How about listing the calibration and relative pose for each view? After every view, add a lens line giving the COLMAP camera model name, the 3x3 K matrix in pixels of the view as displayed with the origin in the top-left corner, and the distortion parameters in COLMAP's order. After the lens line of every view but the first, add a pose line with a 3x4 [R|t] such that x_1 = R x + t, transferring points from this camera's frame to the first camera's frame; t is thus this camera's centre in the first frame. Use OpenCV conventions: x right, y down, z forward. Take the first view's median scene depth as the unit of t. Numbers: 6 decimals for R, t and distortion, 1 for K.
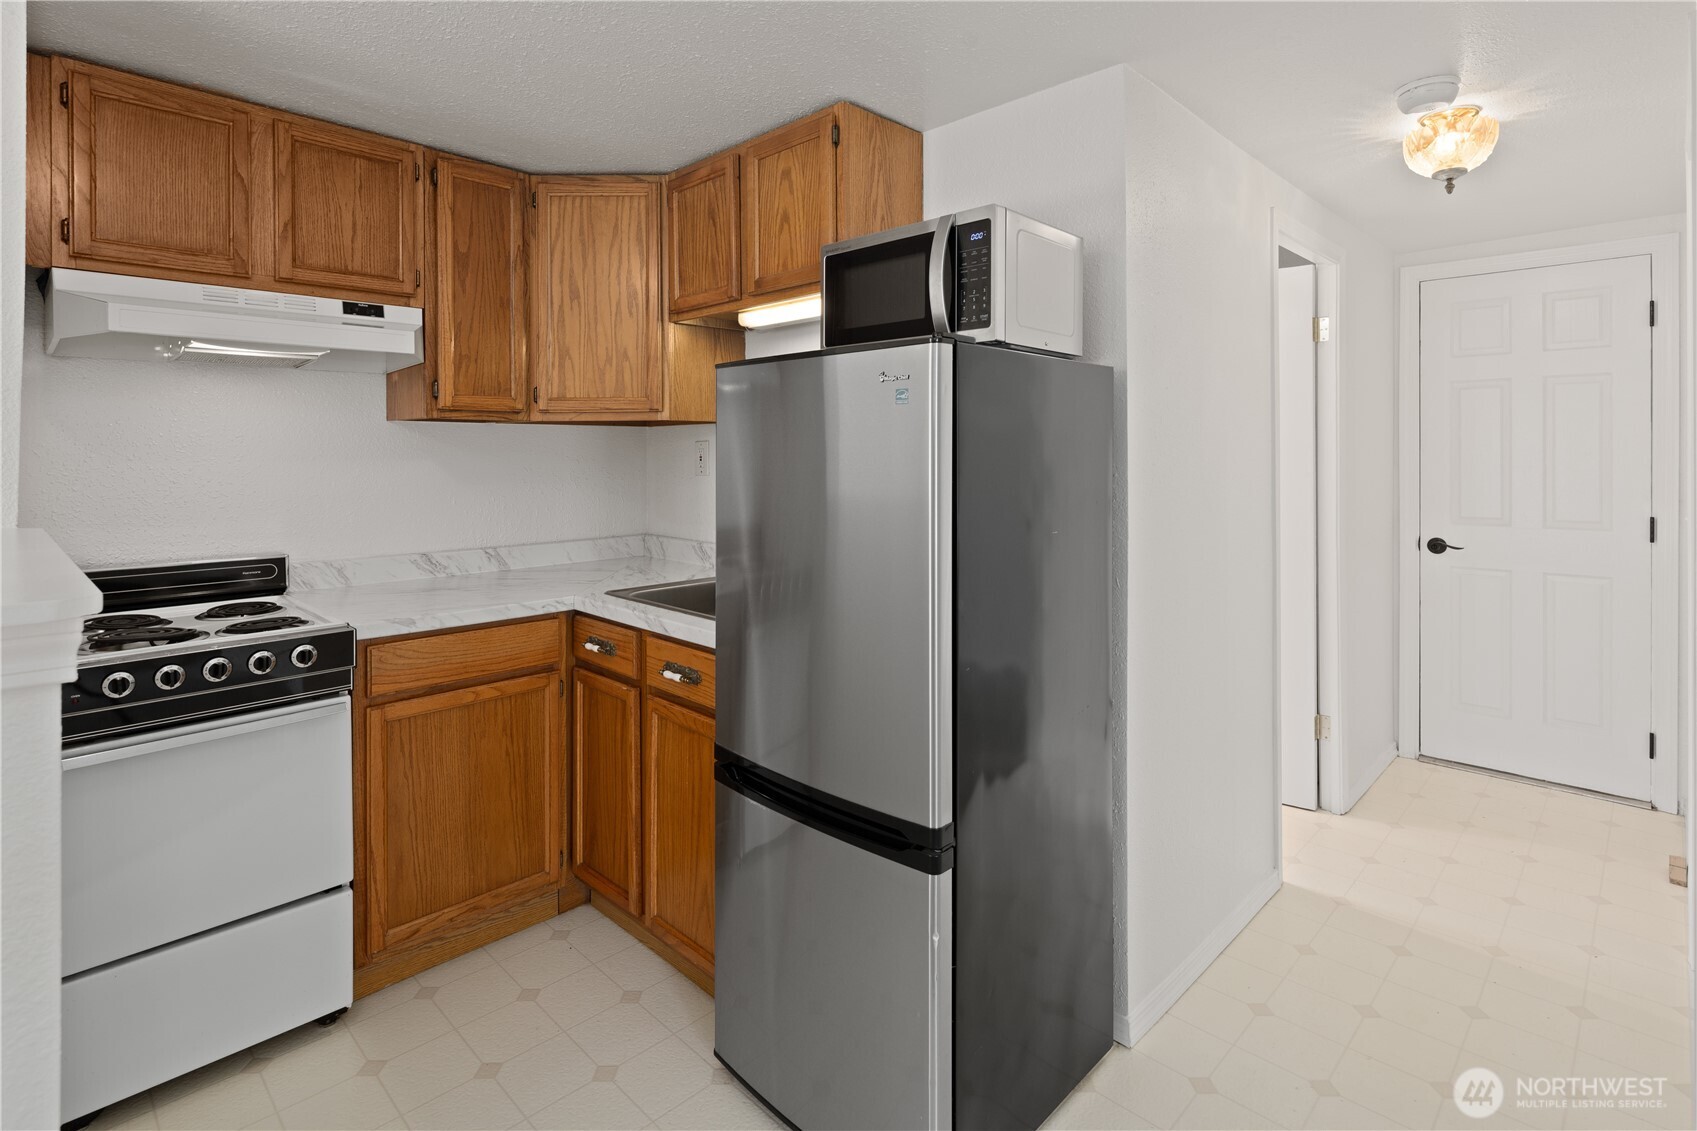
lens RADIAL K [[828.5, 0, 849.0], [0, 828.5, 471.5], [0, 0, 1]] dist [0.001673, -0.002263]
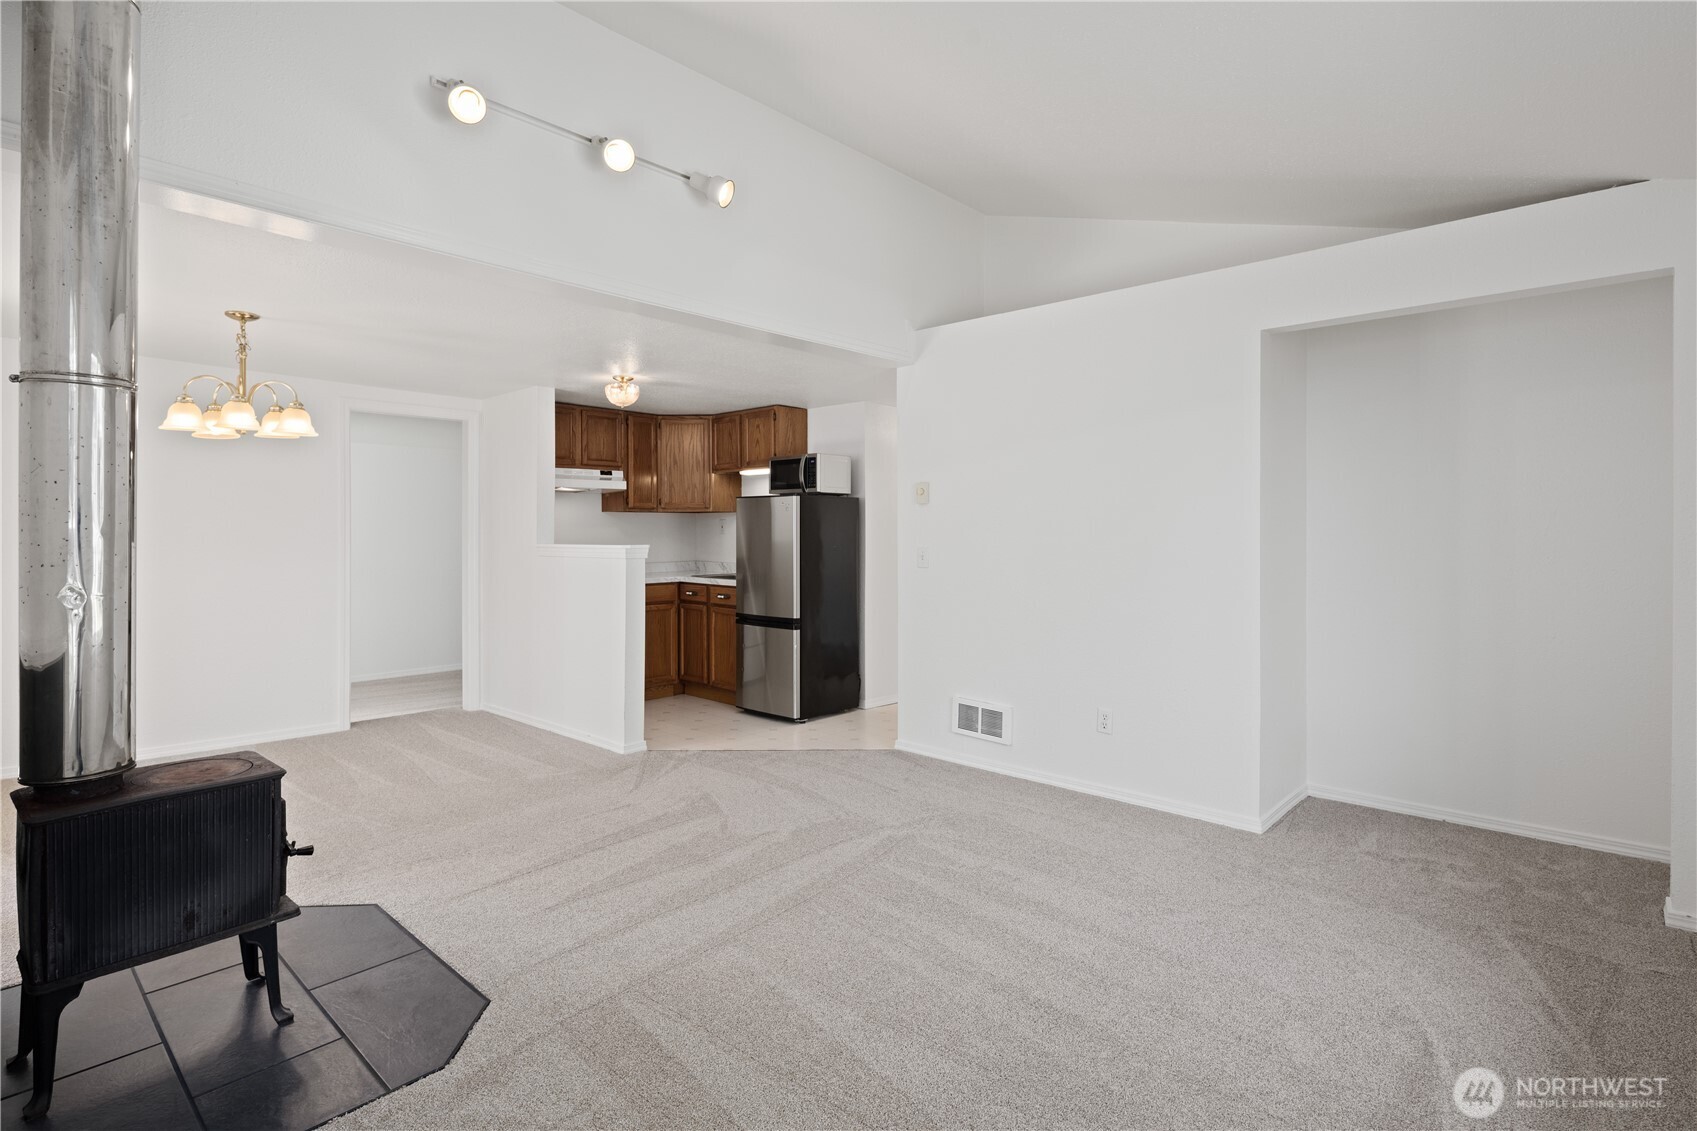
lens RADIAL K [[828.5, 0, 849.4], [0, 828.5, 550.4], [0, 0, 1]] dist [0.001673, -0.002263]
pose [[0.999533, -0.000654, 0.030535, 0.143032], [0.000528, 0.999991, 0.004133, 0.053290], [-0.030538, -0.004115, 0.999525, -1.758044]]
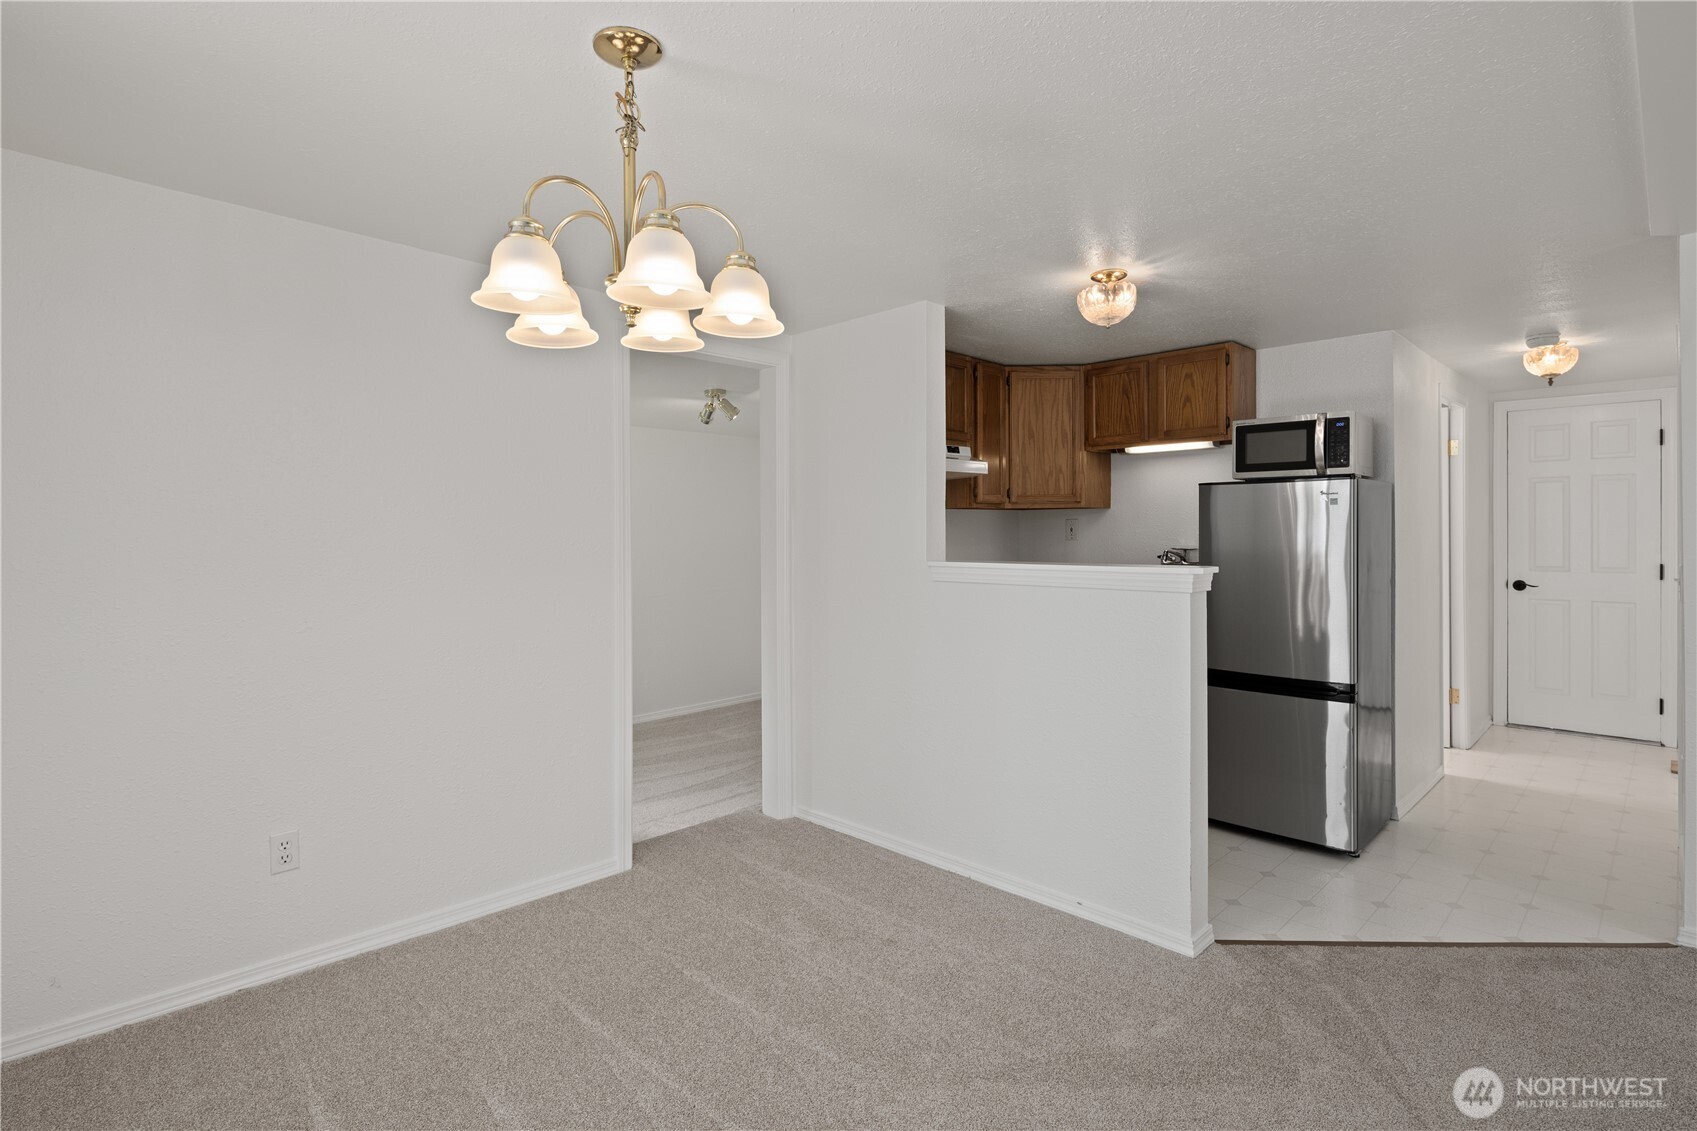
lens RADIAL K [[828.5, 0, 846.9], [0, 828.5, 549.8], [0, 0, 1]] dist [0.001673, -0.002263]
pose [[0.999930, -0.004695, -0.010865, -0.779895], [0.004733, 0.999983, 0.003456, 0.019754], [0.010848, -0.003507, 0.999935, -0.821066]]
